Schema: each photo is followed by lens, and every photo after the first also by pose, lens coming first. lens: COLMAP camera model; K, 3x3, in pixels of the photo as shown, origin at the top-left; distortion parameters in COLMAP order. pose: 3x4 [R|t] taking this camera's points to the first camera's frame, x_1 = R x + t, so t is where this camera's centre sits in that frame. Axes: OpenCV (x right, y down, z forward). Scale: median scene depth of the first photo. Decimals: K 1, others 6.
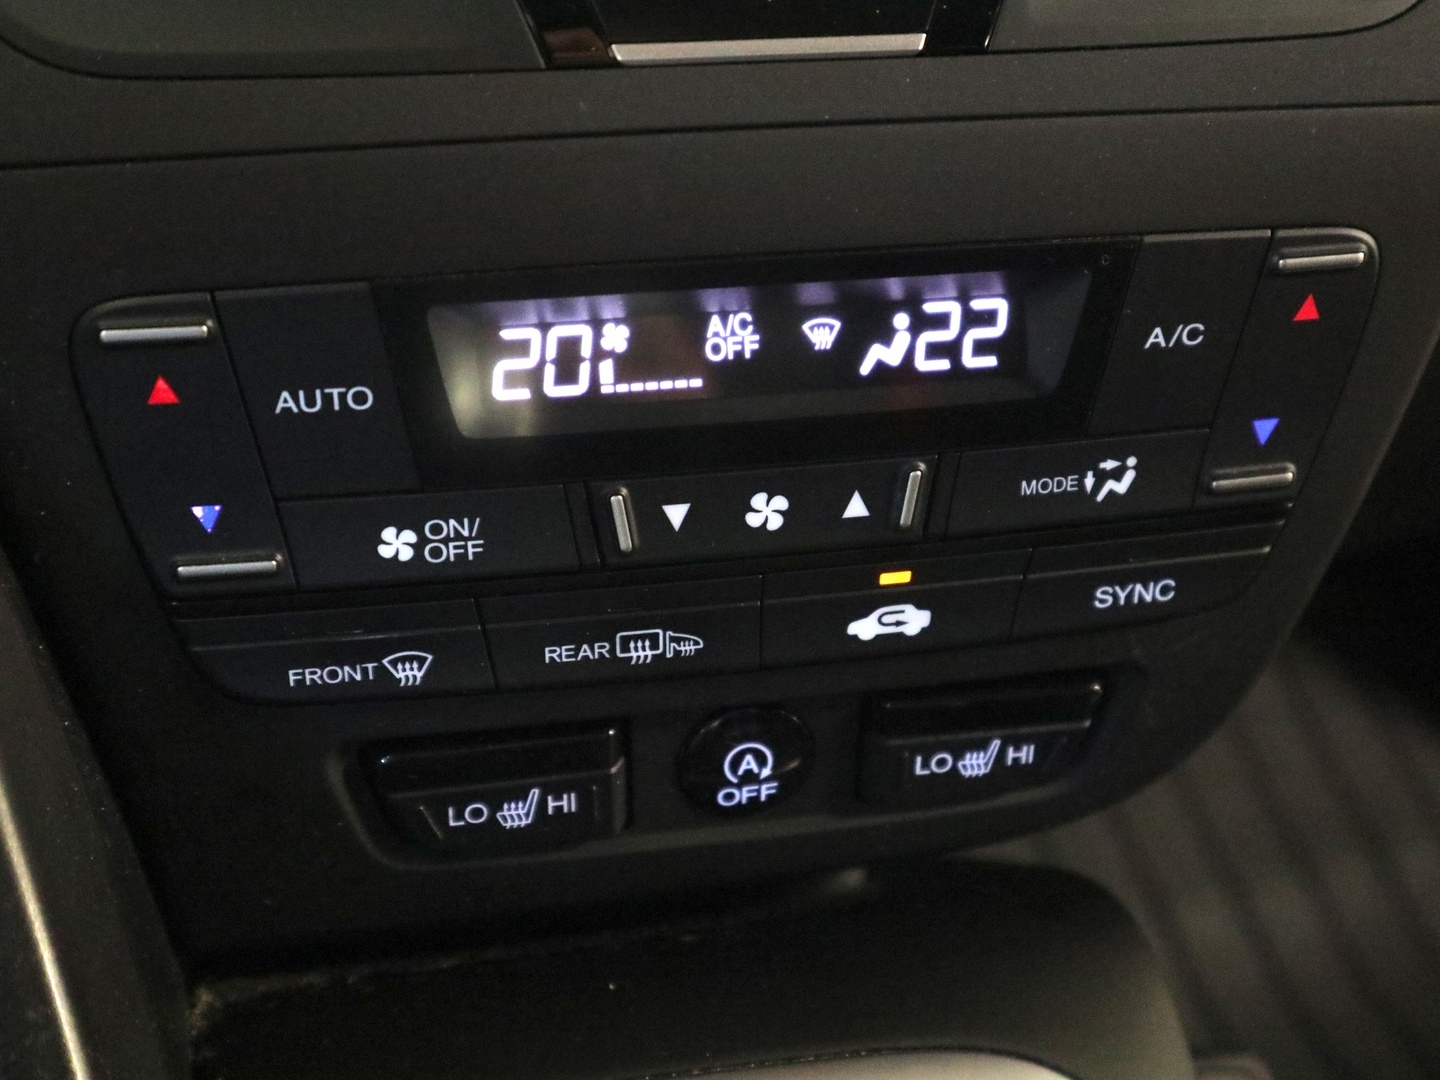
lens RADIAL K [[1821.0, 0, 720.0], [0, 1821.0, 540.0], [0, 0, 1]] dist [-0.019079, -0.014904]
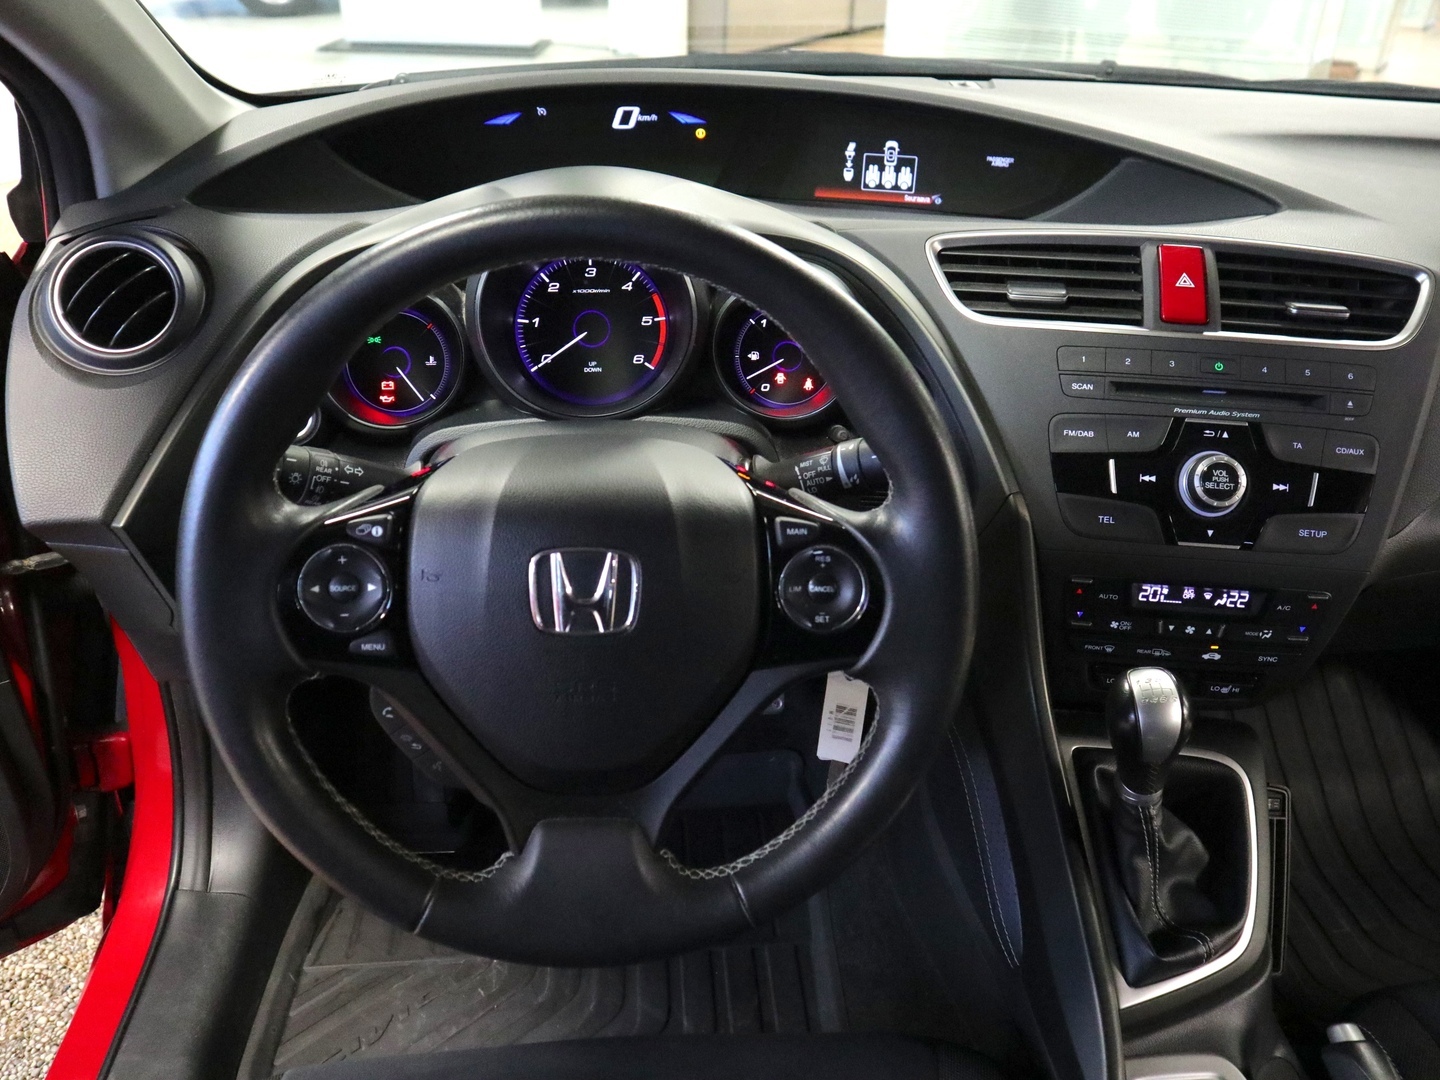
lens RADIAL K [[1210.8, 0, 716.6], [0, 1210.8, 521.5], [0, 0, 1]] dist [-0.080585, 0.006617]
pose [[0.952081, 0.152506, -0.265110, -0.375369], [-0.151686, 0.988145, 0.023689, -0.185025], [0.265580, 0.017660, 0.963927, -2.408620]]
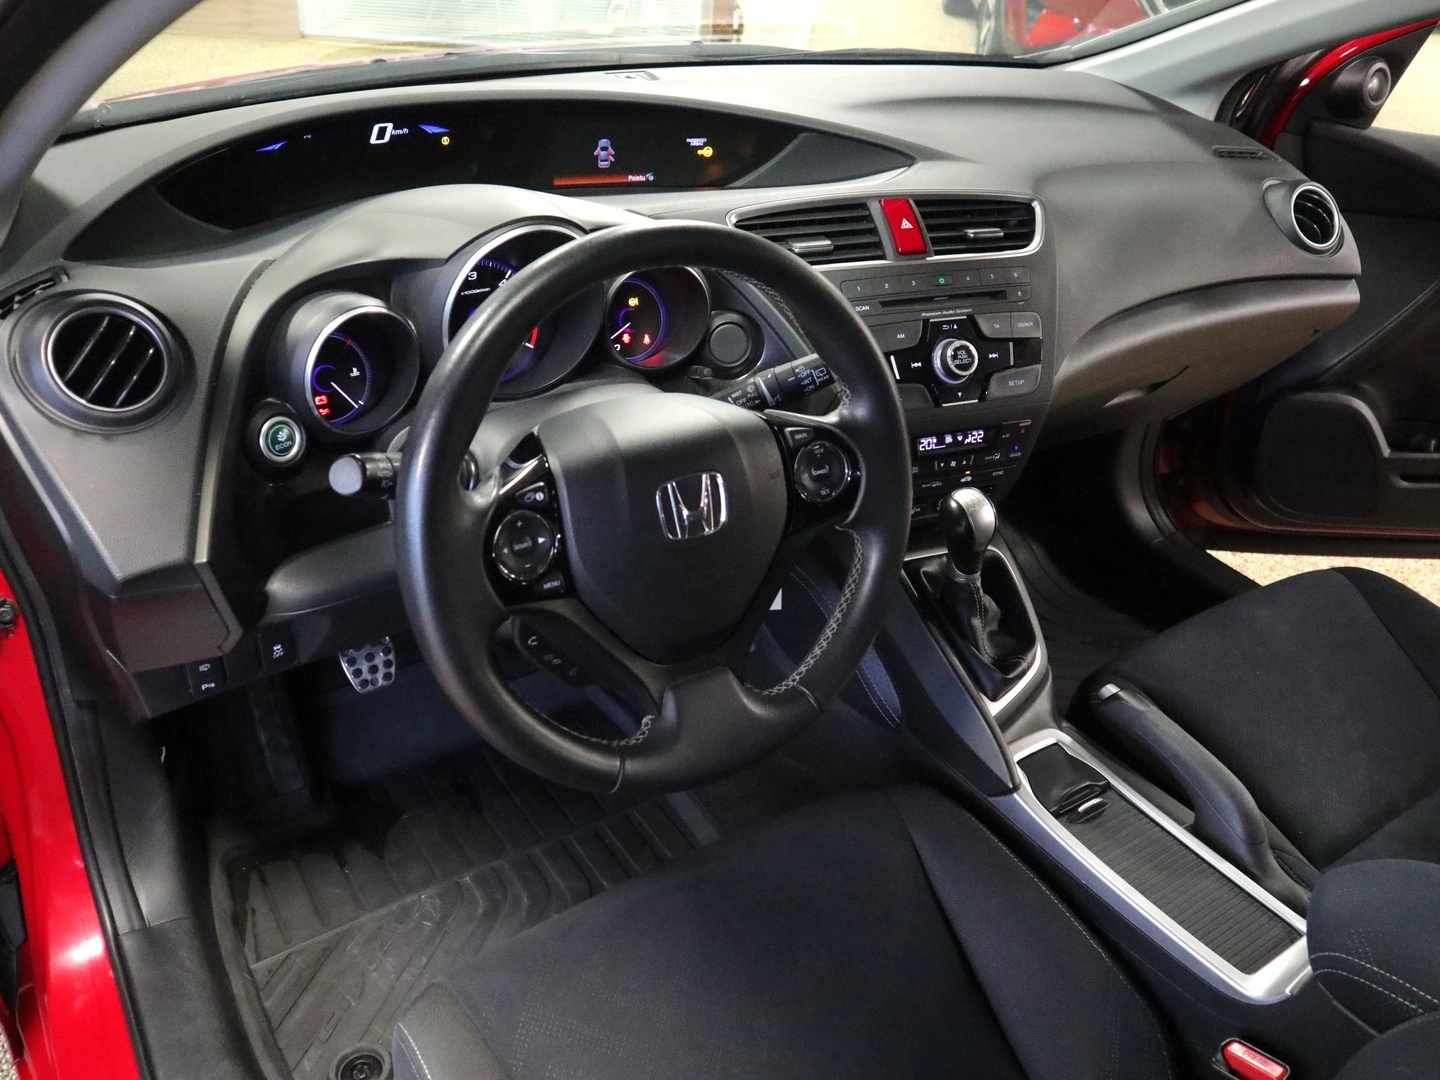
lens RADIAL K [[1226.9, 0, 720.0], [0, 1226.9, 540.0], [0, 0, 1]] dist [-0.101548, 0.003498]
pose [[0.978511, -0.067268, 0.194914, -1.791755], [0.056129, 0.996489, 0.062123, -0.066008], [-0.198409, -0.049847, 0.978851, -3.448486]]
